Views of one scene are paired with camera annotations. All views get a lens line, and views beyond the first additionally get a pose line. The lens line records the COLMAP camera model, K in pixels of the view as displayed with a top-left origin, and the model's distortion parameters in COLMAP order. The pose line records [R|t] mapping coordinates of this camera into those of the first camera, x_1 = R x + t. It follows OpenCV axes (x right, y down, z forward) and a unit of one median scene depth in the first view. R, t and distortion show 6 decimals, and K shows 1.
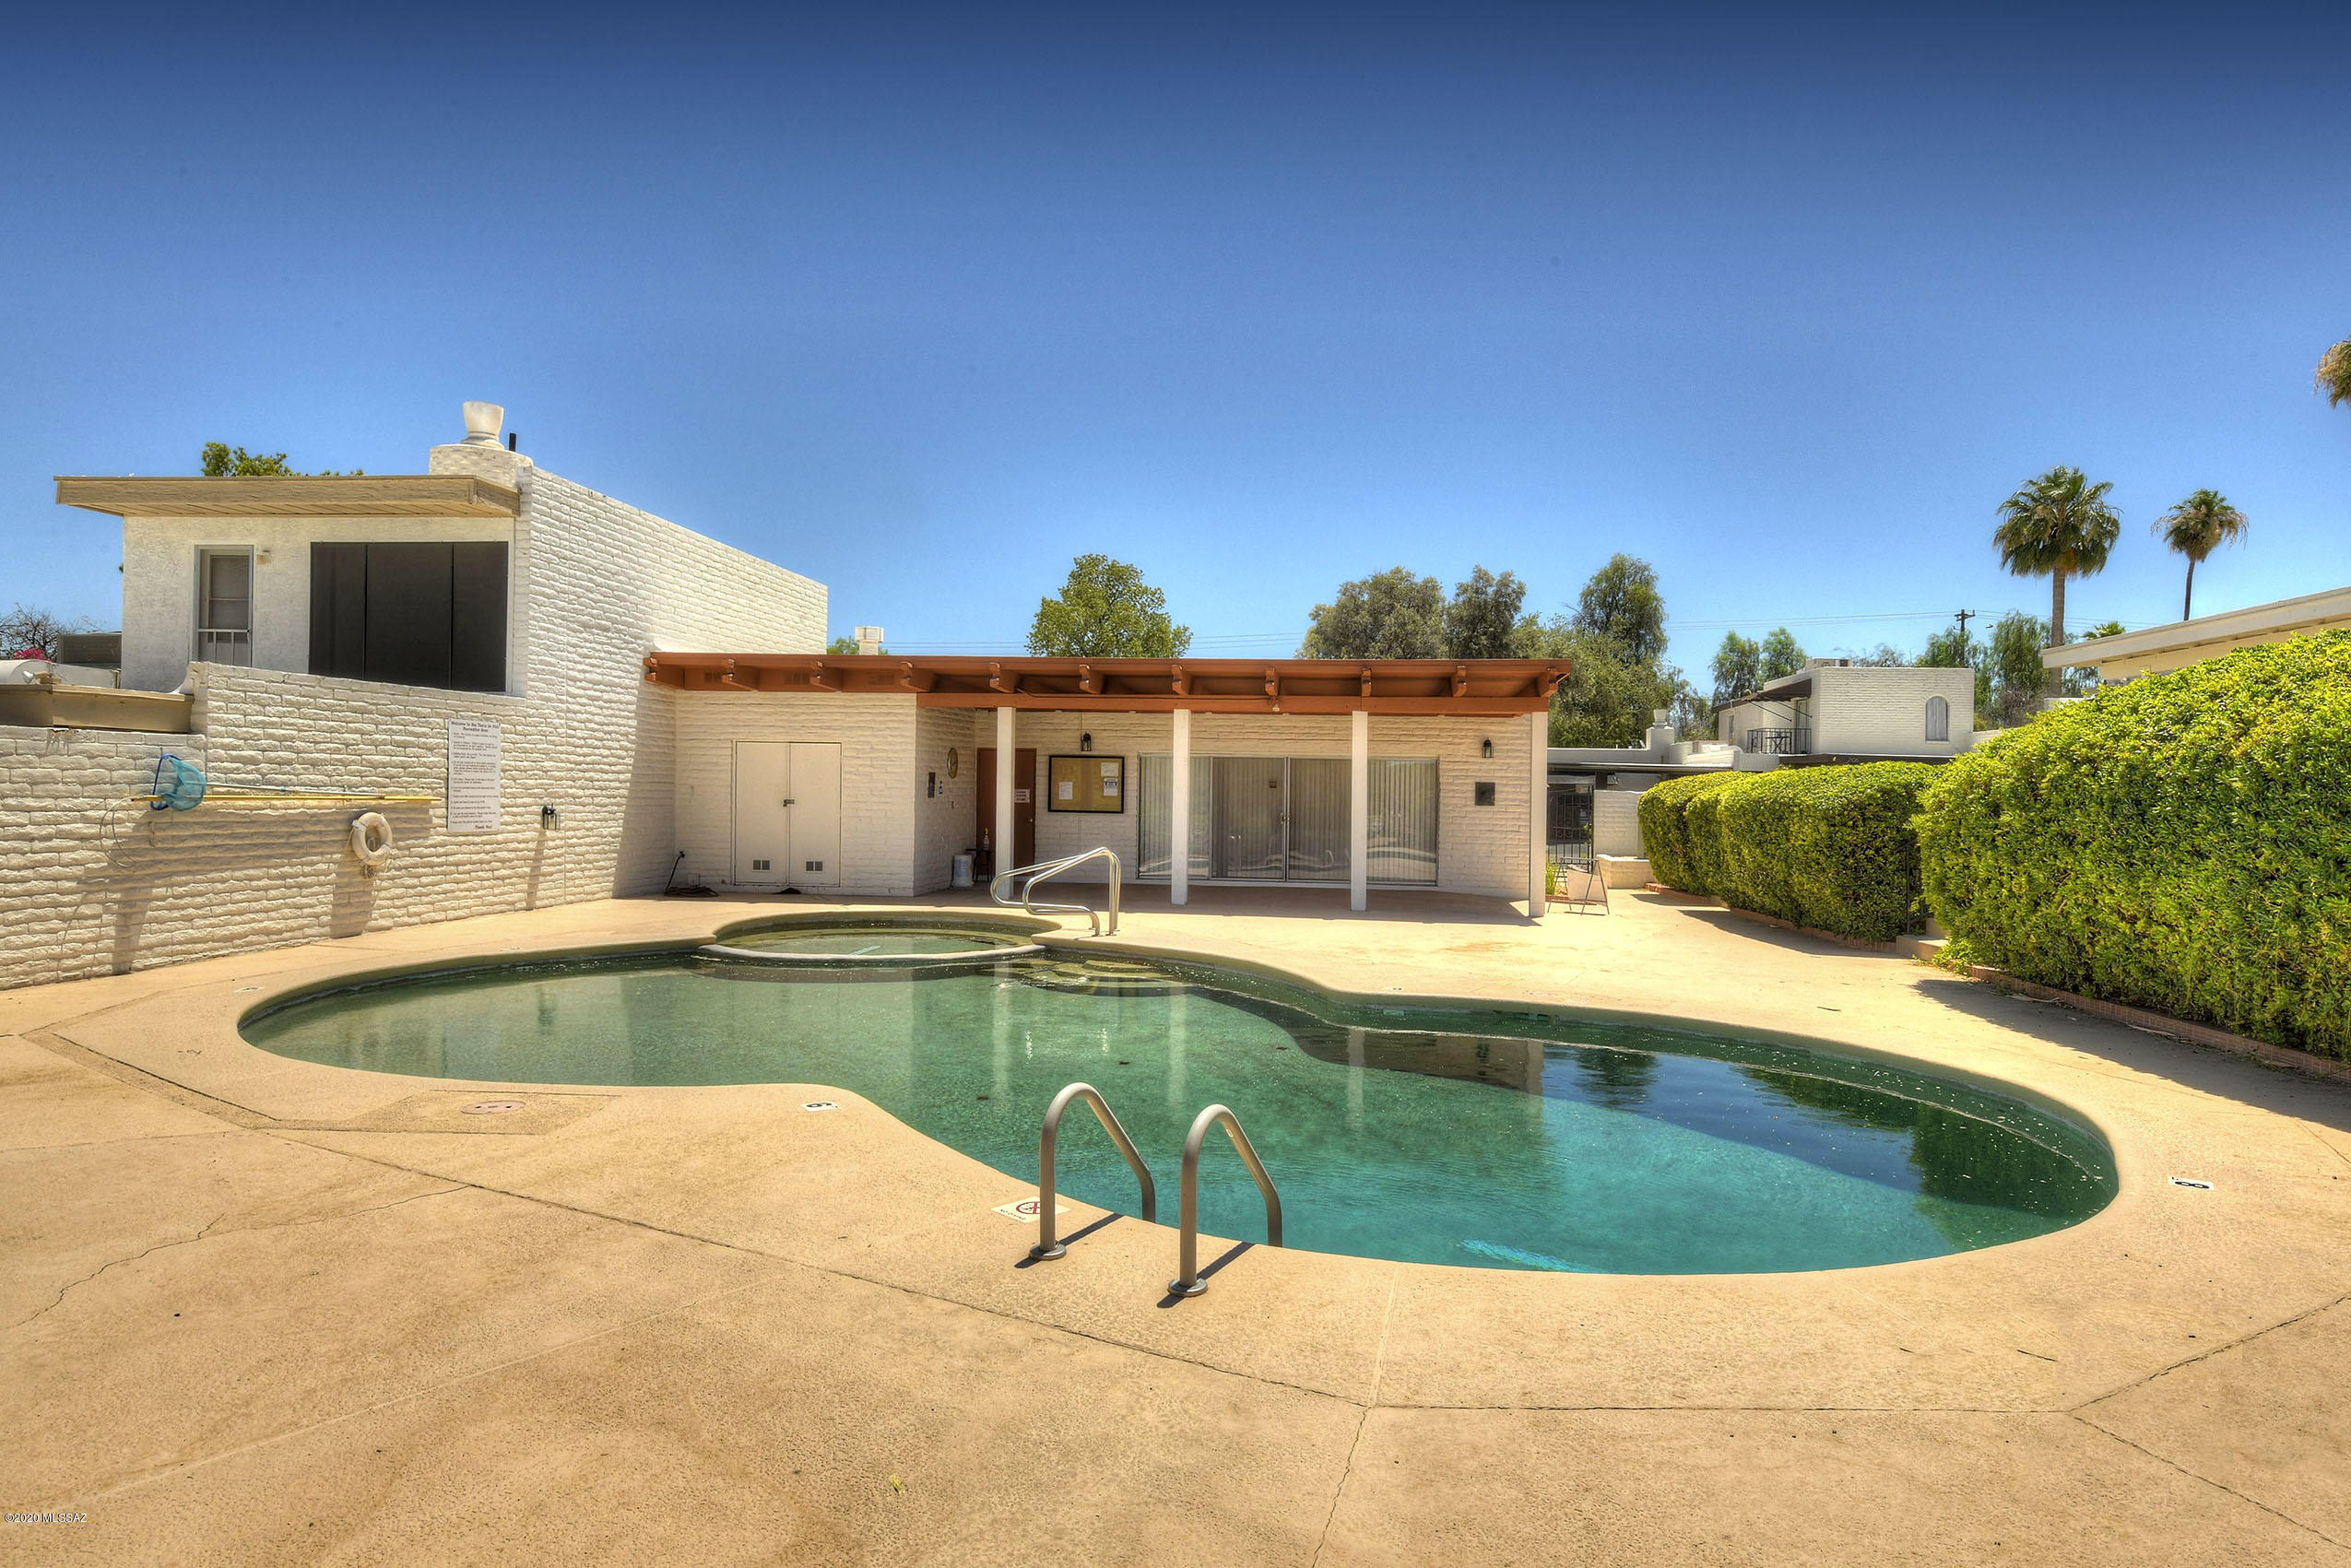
lens RADIAL K [[1341.1, 0, 1277.5], [0, 1341.1, 848.1], [0, 0, 1]] dist [-0.002498, -0.001416]
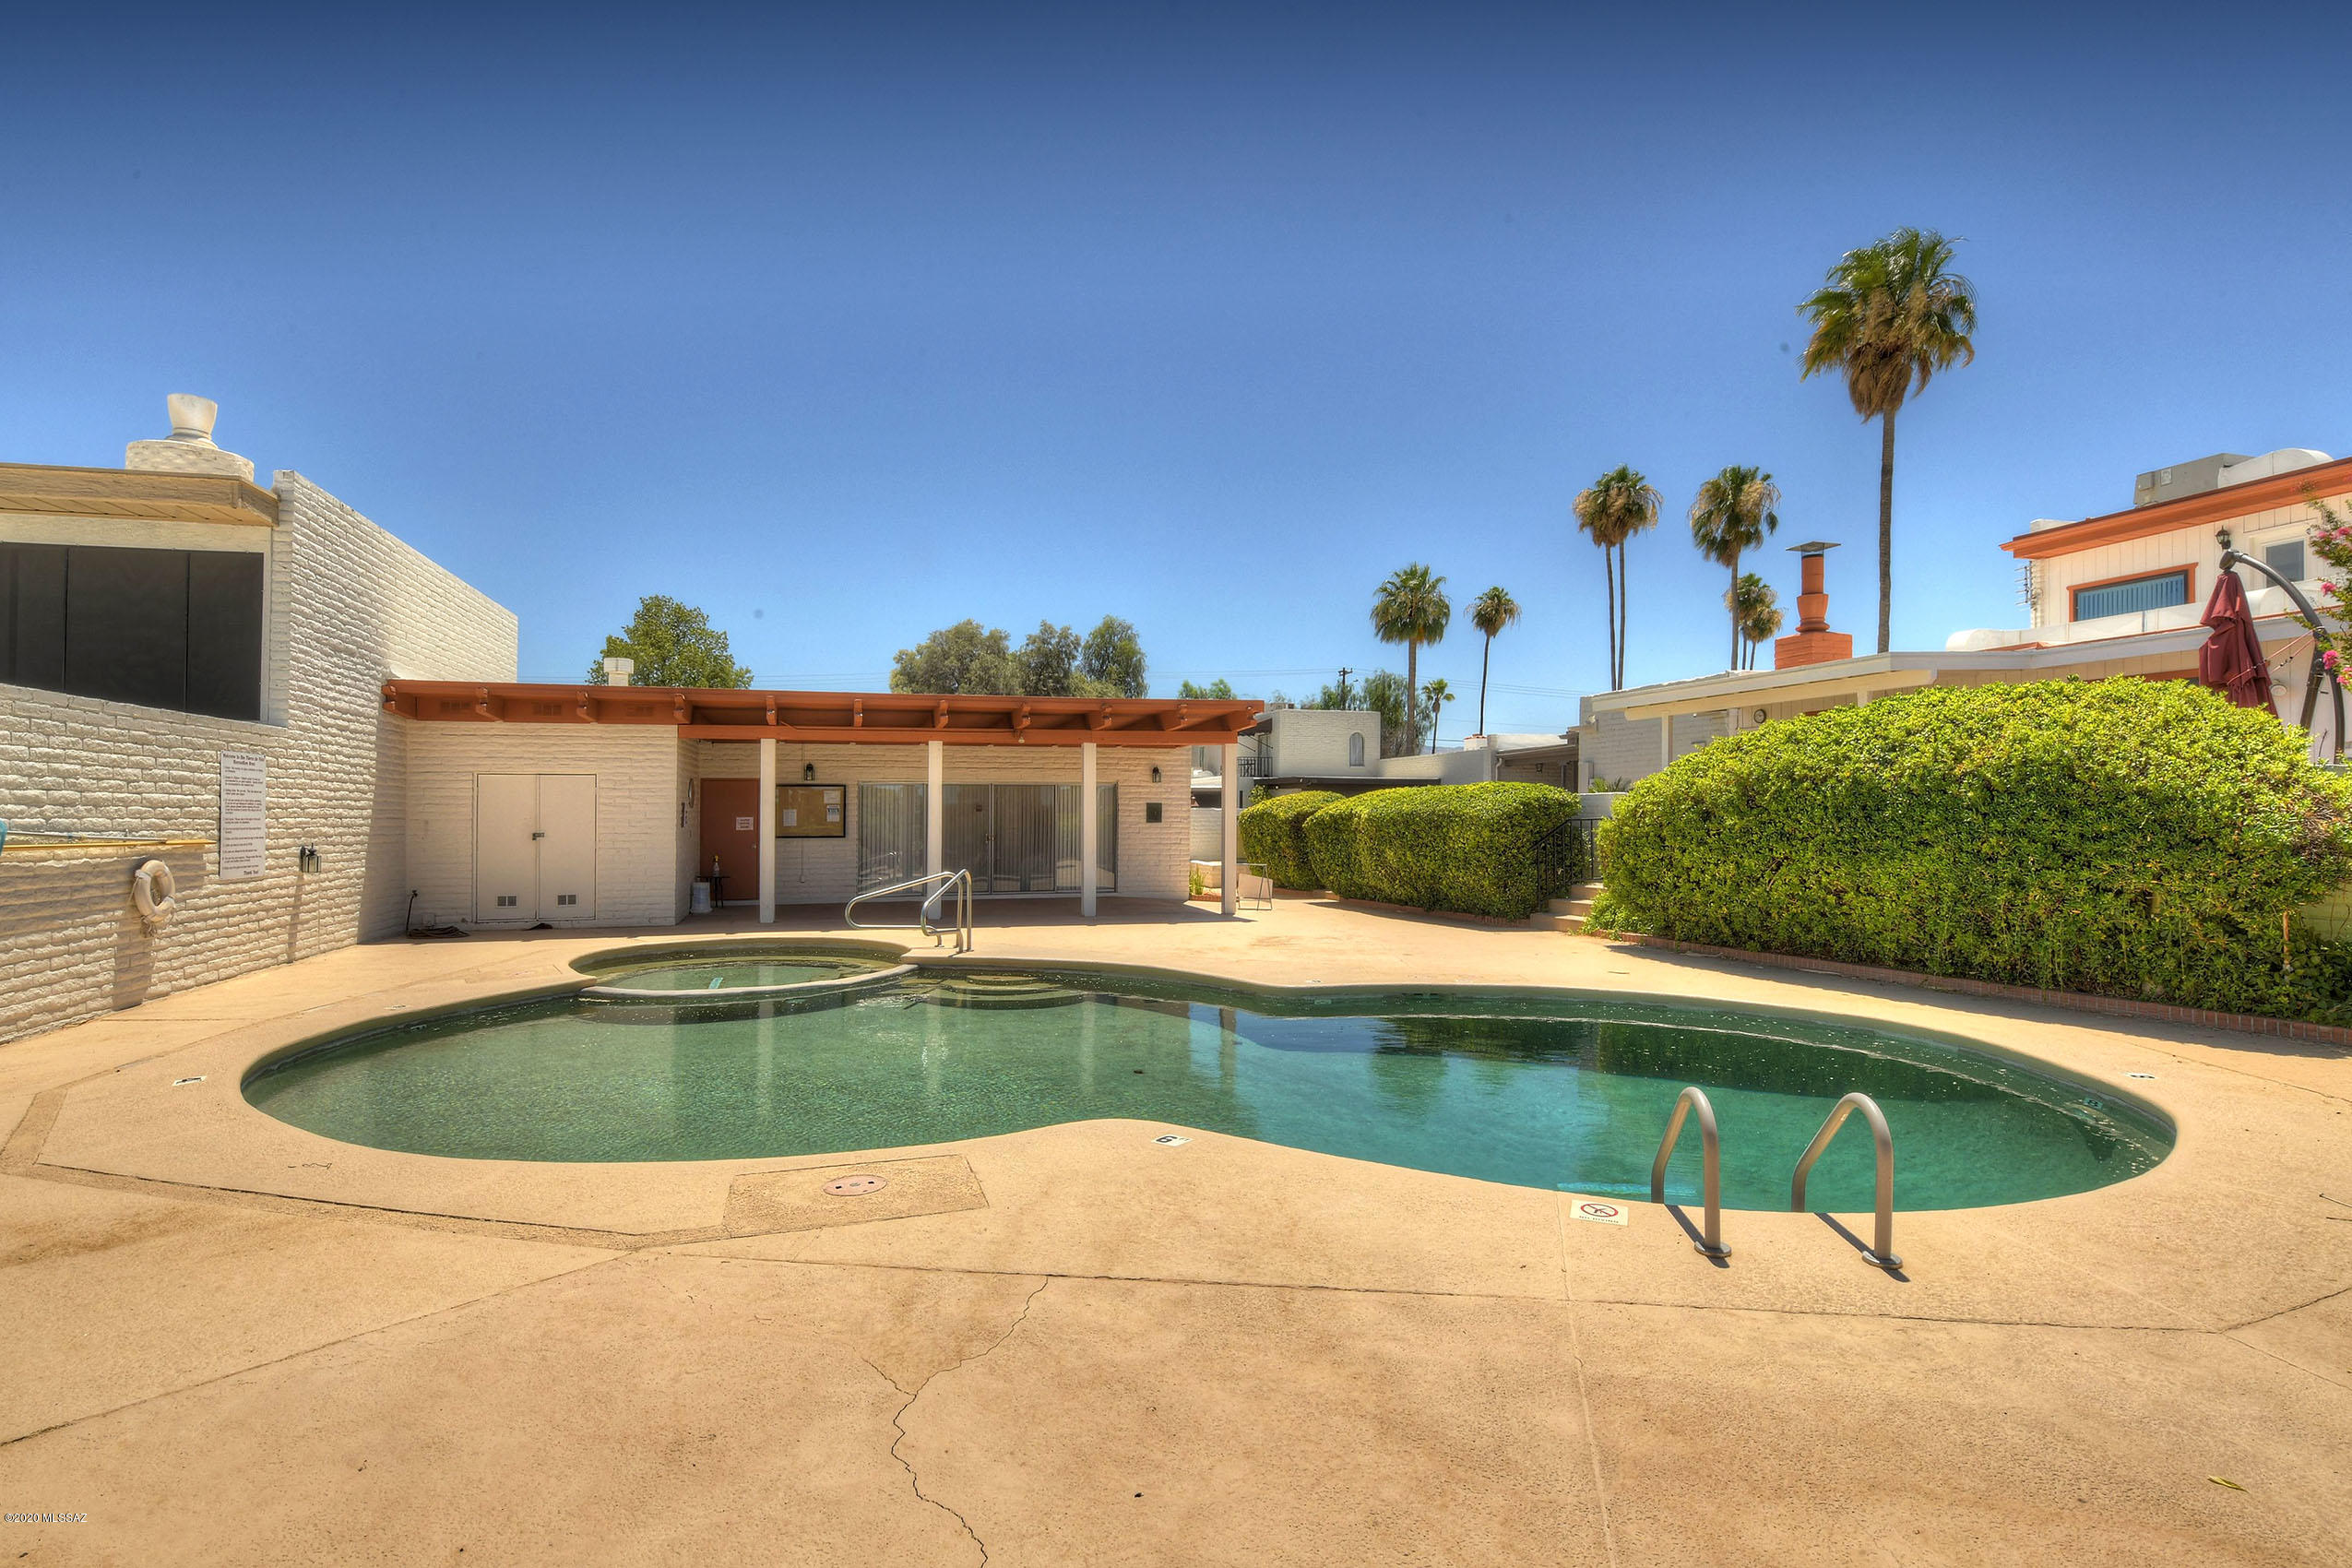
lens RADIAL K [[1129.1, 0, 1175.1], [0, 1129.1, 830.3], [0, 0, 1]] dist [-0.012247, -0.000944]
pose [[0.939358, -0.025727, 0.341972, -0.264587], [0.034265, 0.999233, -0.018946, -0.008360], [-0.341223, 0.029515, 0.939519, 0.091637]]
